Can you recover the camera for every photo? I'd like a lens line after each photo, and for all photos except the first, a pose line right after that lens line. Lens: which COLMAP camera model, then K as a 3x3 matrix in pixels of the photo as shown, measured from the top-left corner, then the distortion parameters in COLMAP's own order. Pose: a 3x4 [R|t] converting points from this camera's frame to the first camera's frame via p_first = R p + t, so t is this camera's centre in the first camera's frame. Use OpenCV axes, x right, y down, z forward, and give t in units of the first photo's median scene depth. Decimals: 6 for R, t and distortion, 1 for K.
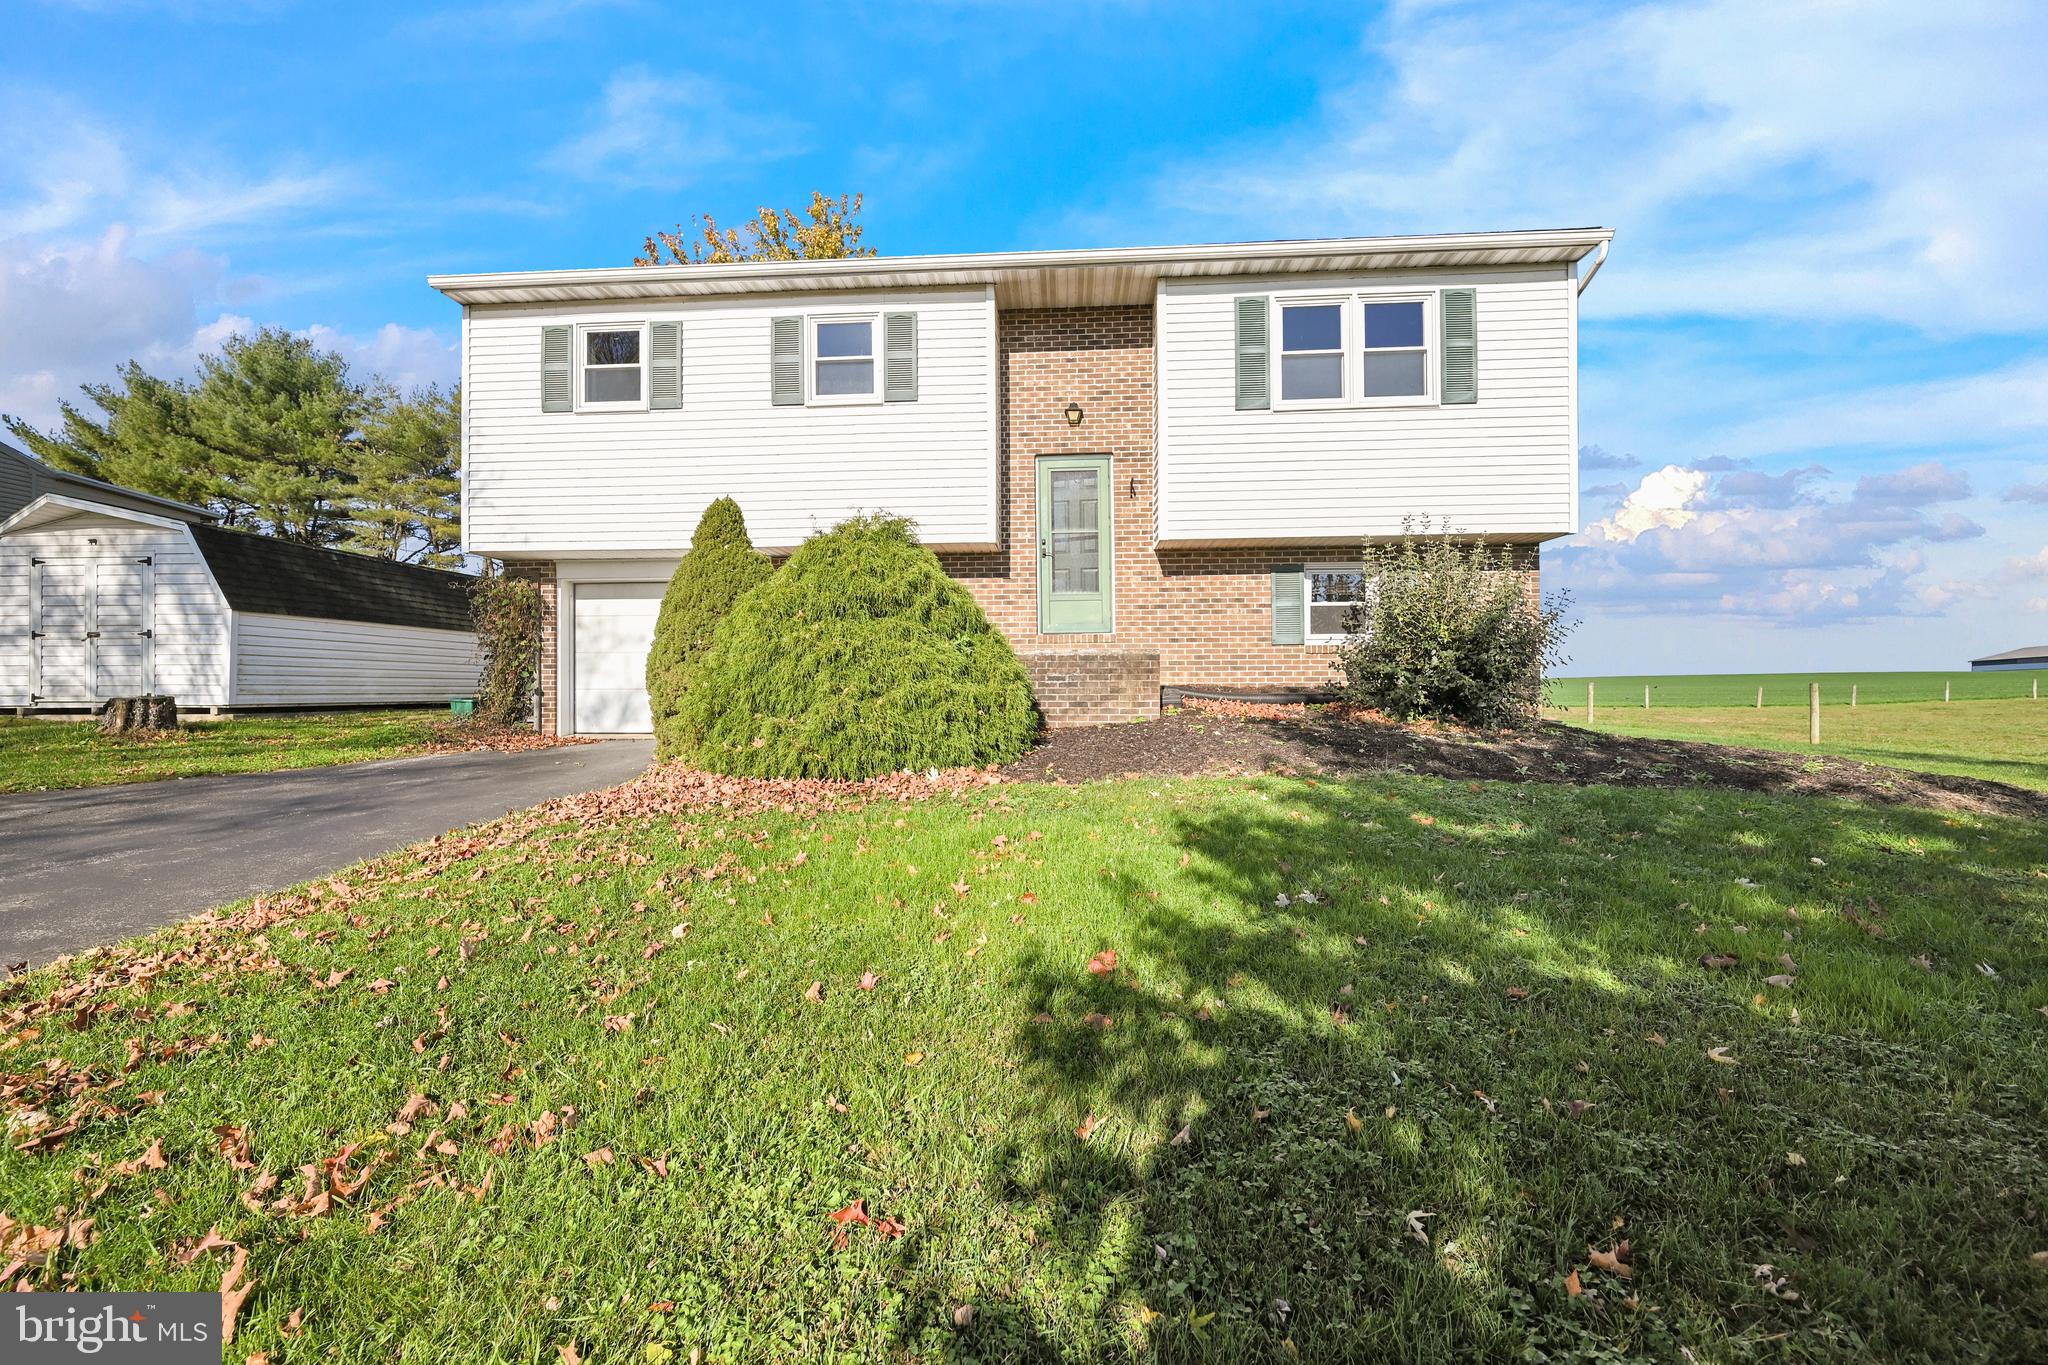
lens RADIAL K [[767.1, 0, 1024.7], [0, 767.1, 685.4], [0, 0, 1]] dist [-0.000990, 0.000124]
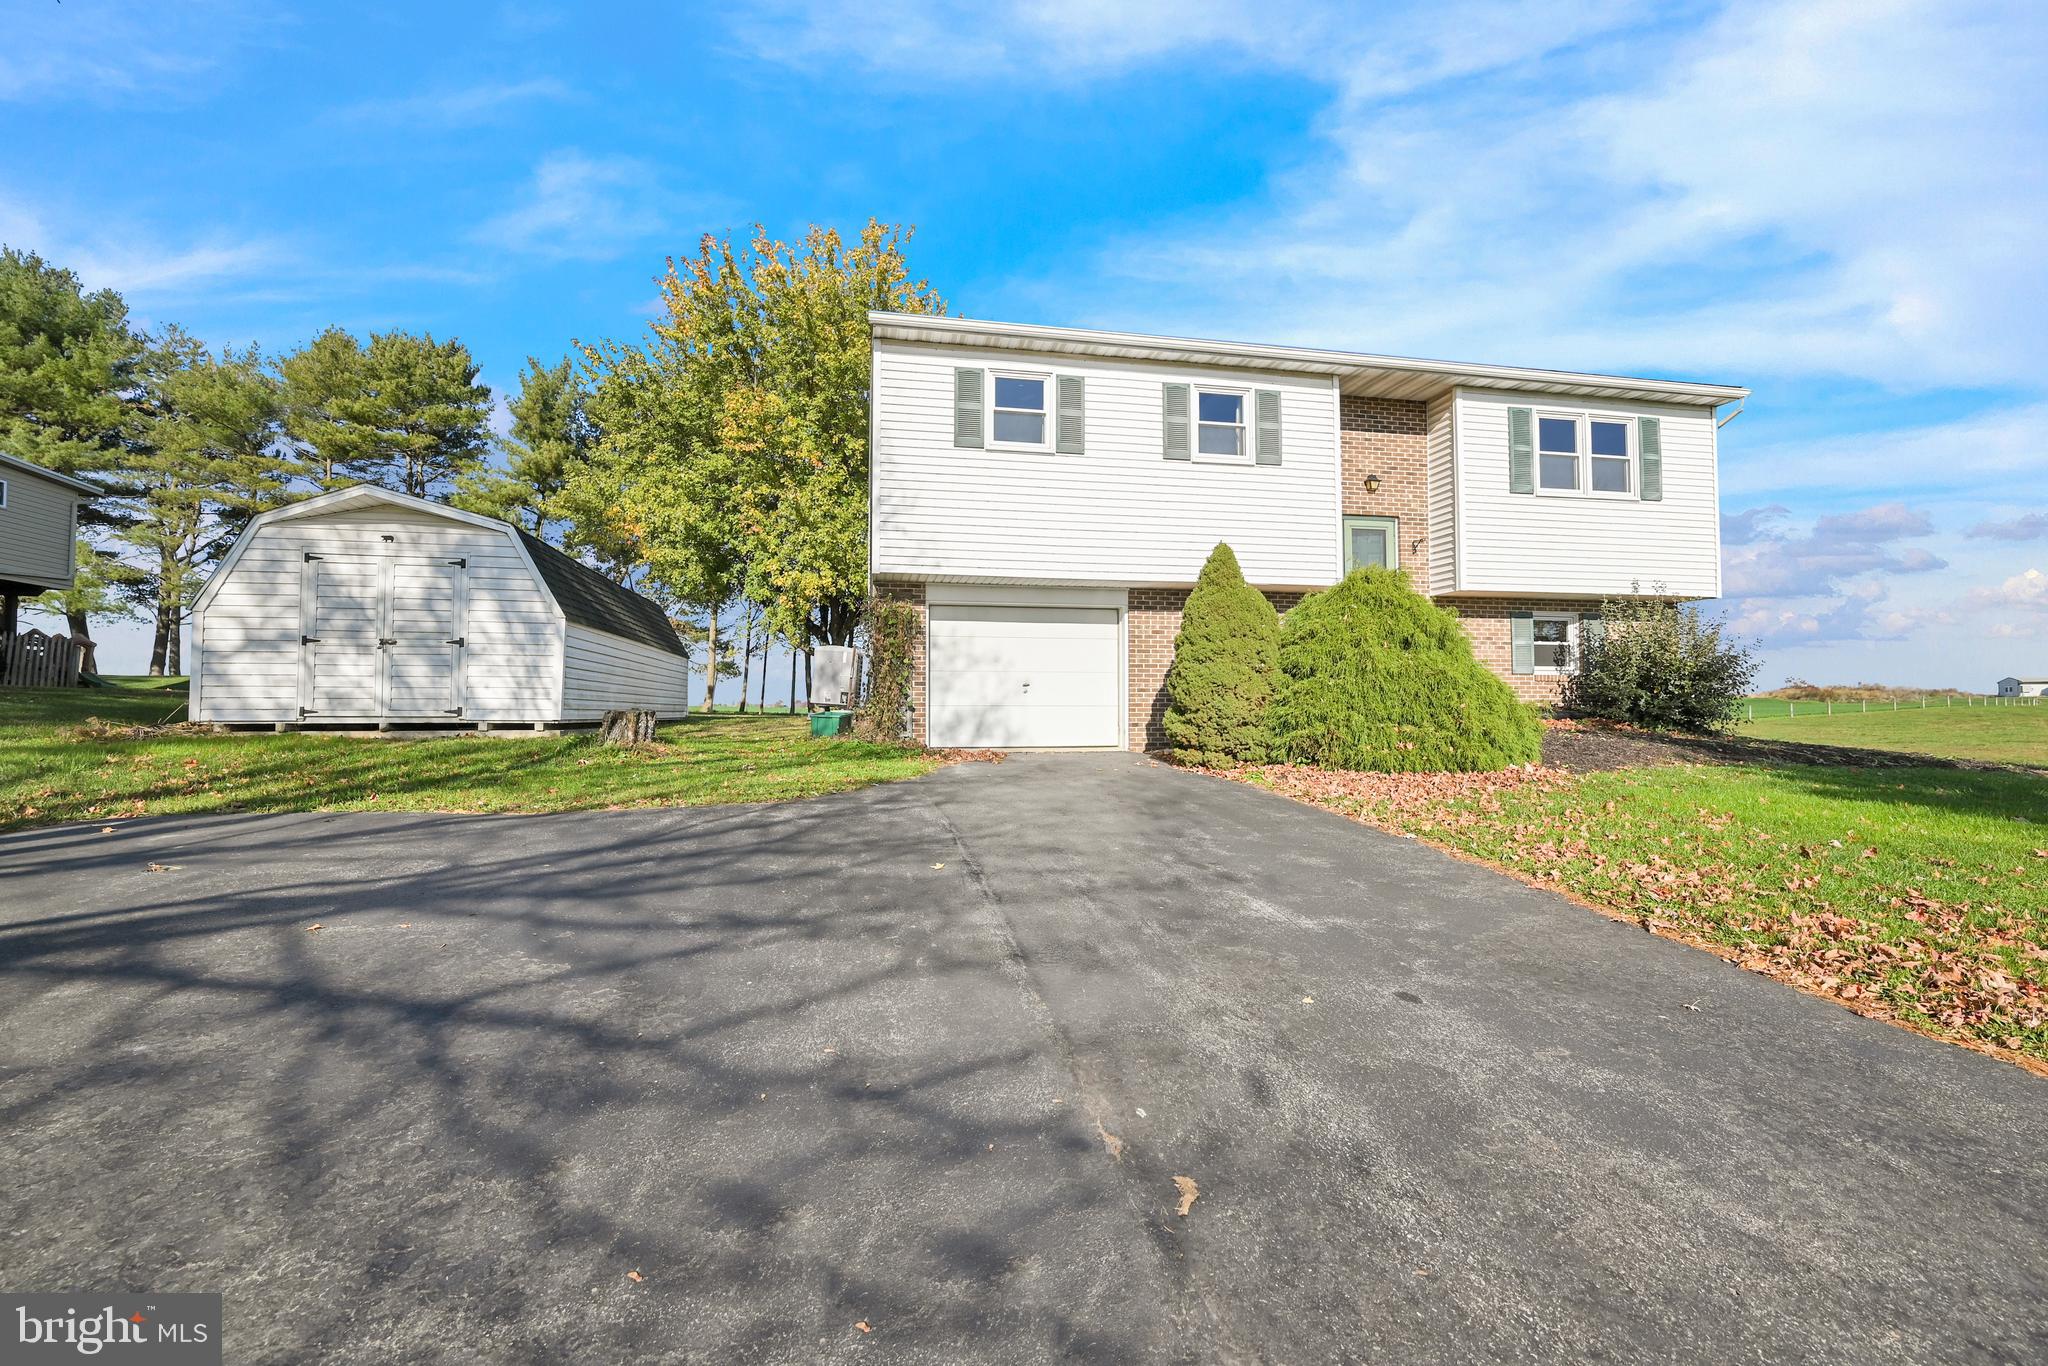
lens RADIAL K [[790.6, 0, 1024.4], [0, 790.6, 690.9], [0, 0, 1]] dist [-0.001102, -0.000111]
pose [[0.970932, 0.011054, 0.239101, -0.723997], [-0.004323, 0.999580, -0.028658, 0.014615], [-0.239317, 0.026792, 0.970572, -0.077539]]
